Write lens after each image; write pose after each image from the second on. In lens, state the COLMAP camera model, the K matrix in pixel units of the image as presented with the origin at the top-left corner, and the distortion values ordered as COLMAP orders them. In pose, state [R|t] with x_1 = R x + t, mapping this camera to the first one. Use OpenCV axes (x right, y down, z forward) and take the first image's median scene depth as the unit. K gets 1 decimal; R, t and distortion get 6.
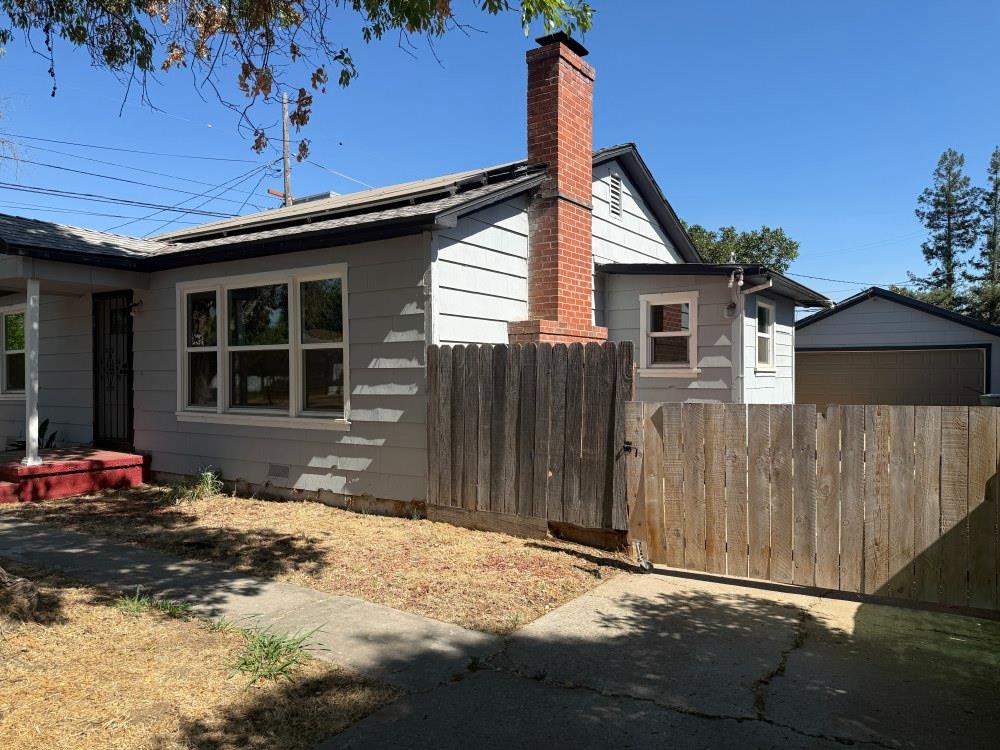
lens RADIAL K [[693.2, 0, 479.0], [0, 693.2, 378.6], [0, 0, 1]] dist [0.022654, -0.040133]
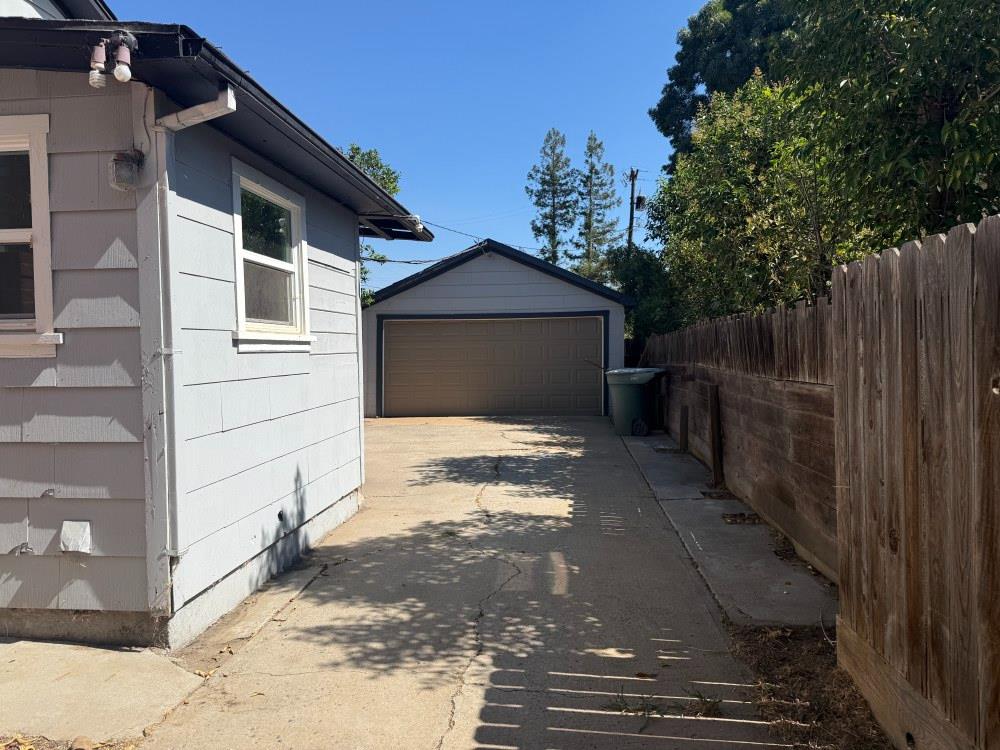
lens RADIAL K [[684.1, 0, 500.0], [0, 684.1, 375.0], [0, 0, 1]] dist [0.152751, -0.254783]
pose [[0.865000, -0.030435, 0.500848, 0.085695], [0.016795, 0.999356, 0.031722, 0.000057], [-0.501491, -0.019028, 0.864954, 0.146101]]
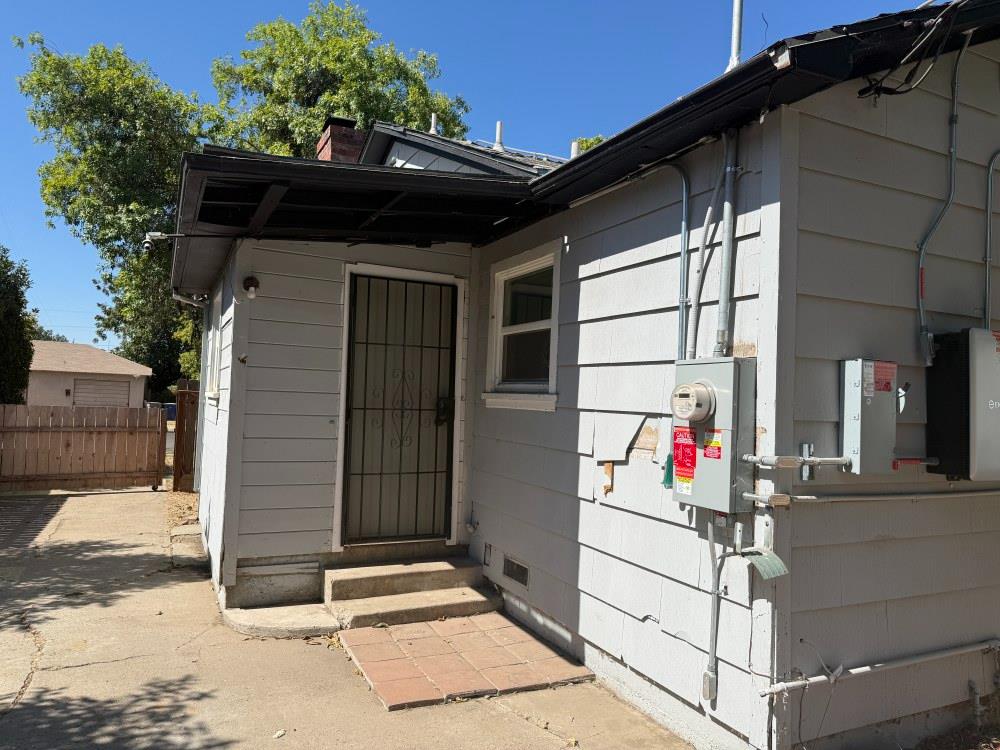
lens RADIAL K [[693.2, 0, 479.0], [0, 693.2, 378.6], [0, 0, 1]] dist [0.022654, -0.040133]
pose [[-0.489500, -0.045095, -0.870837, 0.173332], [-0.043770, 0.998674, -0.027111, -0.002978], [0.870904, 0.024845, -0.490824, 0.307693]]
